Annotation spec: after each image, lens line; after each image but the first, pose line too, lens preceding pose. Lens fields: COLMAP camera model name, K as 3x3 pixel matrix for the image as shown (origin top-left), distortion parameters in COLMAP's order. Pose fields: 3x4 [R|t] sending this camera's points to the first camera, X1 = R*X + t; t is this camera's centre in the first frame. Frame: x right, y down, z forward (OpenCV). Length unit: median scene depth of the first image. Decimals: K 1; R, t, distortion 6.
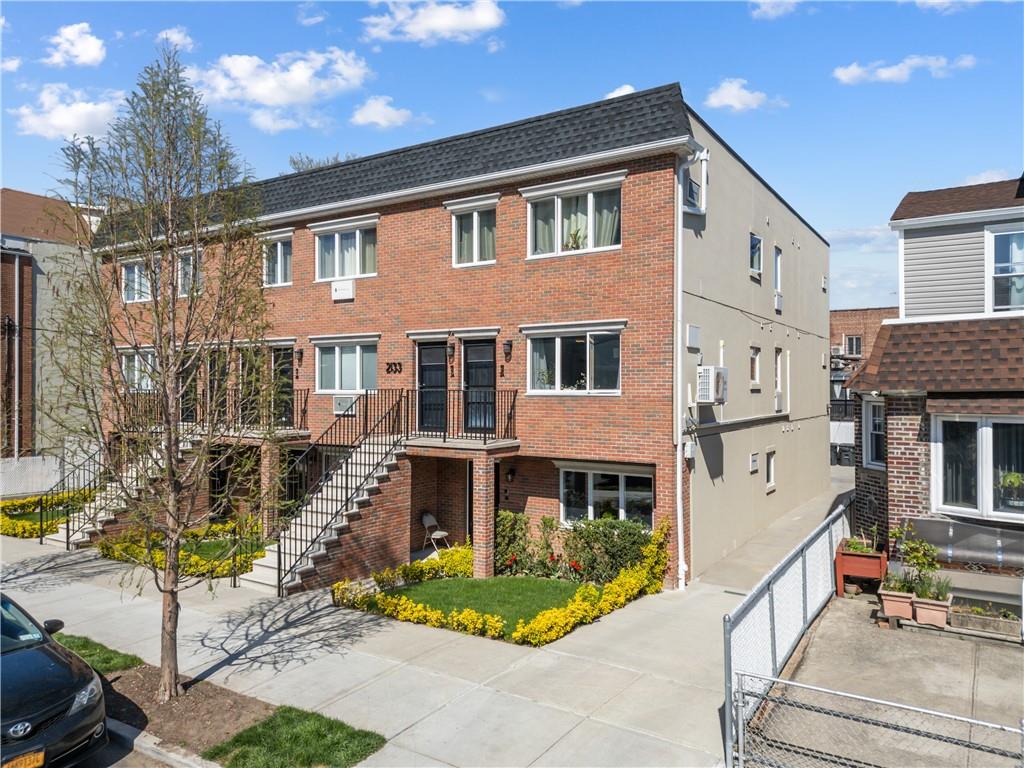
lens RADIAL K [[715.8, 0, 512.0], [0, 715.8, 384.0], [0, 0, 1]] dist [0.036453, -0.008436]
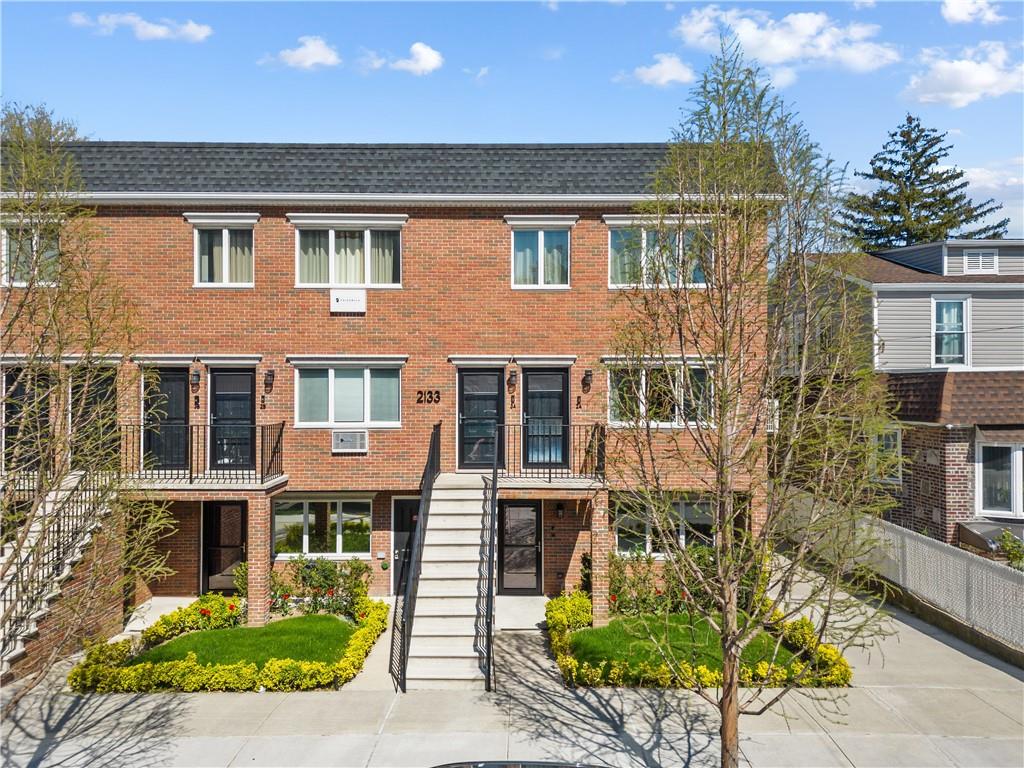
lens RADIAL K [[715.8, 0, 512.0], [0, 715.8, 384.0], [0, 0, 1]] dist [0.036453, -0.008436]
pose [[0.845824, 0.002830, 0.533454, -0.598792], [-0.003425, 0.999994, 0.000124, -0.042795], [-0.533450, -0.001932, 0.845829, 0.241705]]
